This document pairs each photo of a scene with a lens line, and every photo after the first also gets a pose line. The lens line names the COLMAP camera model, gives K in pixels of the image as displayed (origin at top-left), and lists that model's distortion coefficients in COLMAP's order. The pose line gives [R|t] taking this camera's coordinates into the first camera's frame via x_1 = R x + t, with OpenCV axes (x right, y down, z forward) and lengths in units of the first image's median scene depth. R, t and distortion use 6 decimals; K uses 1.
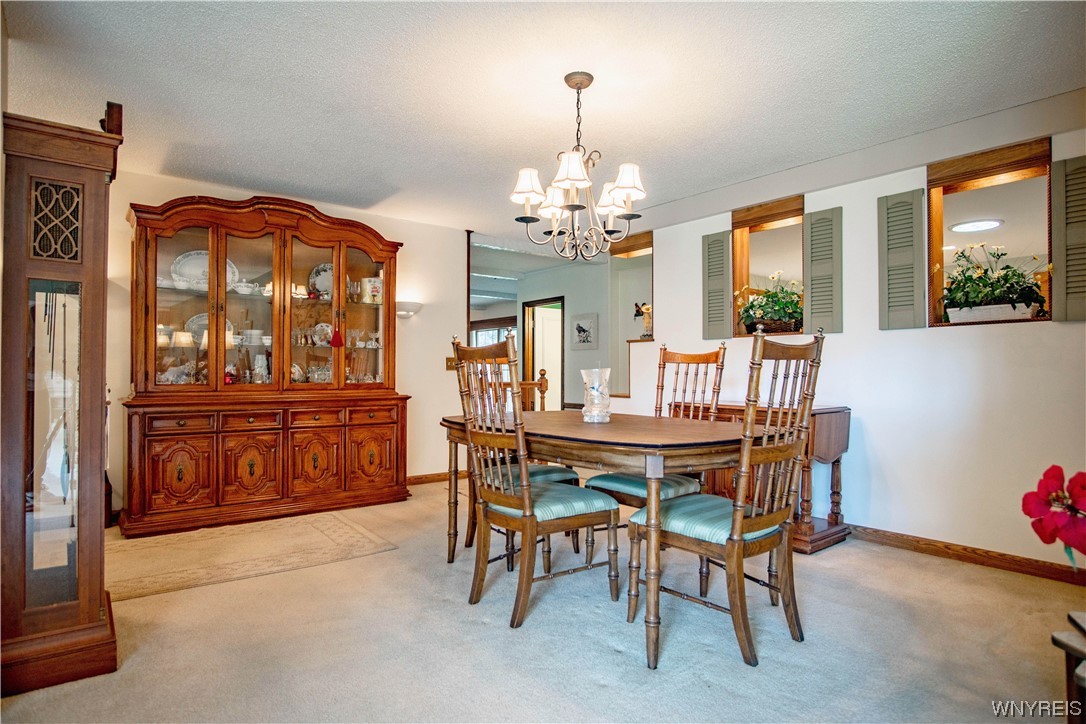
lens RADIAL K [[588.2, 0, 542.3], [0, 588.2, 363.9], [0, 0, 1]] dist [-0.032195, 0.007874]
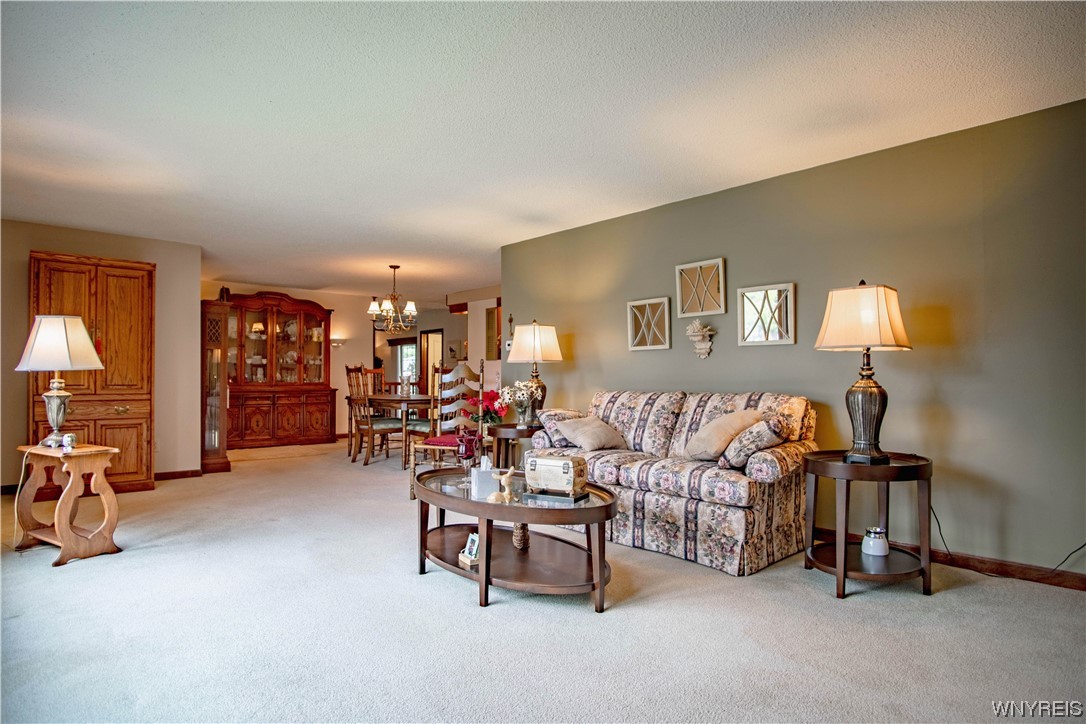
lens RADIAL K [[588.2, 0, 543.2], [0, 588.2, 366.1], [0, 0, 1]] dist [-0.032195, 0.007874]
pose [[0.997390, 0.001144, 0.072194, 0.318693], [-0.001050, 0.999999, -0.001341, -0.019283], [-0.072195, 0.001261, 0.997390, -0.999355]]
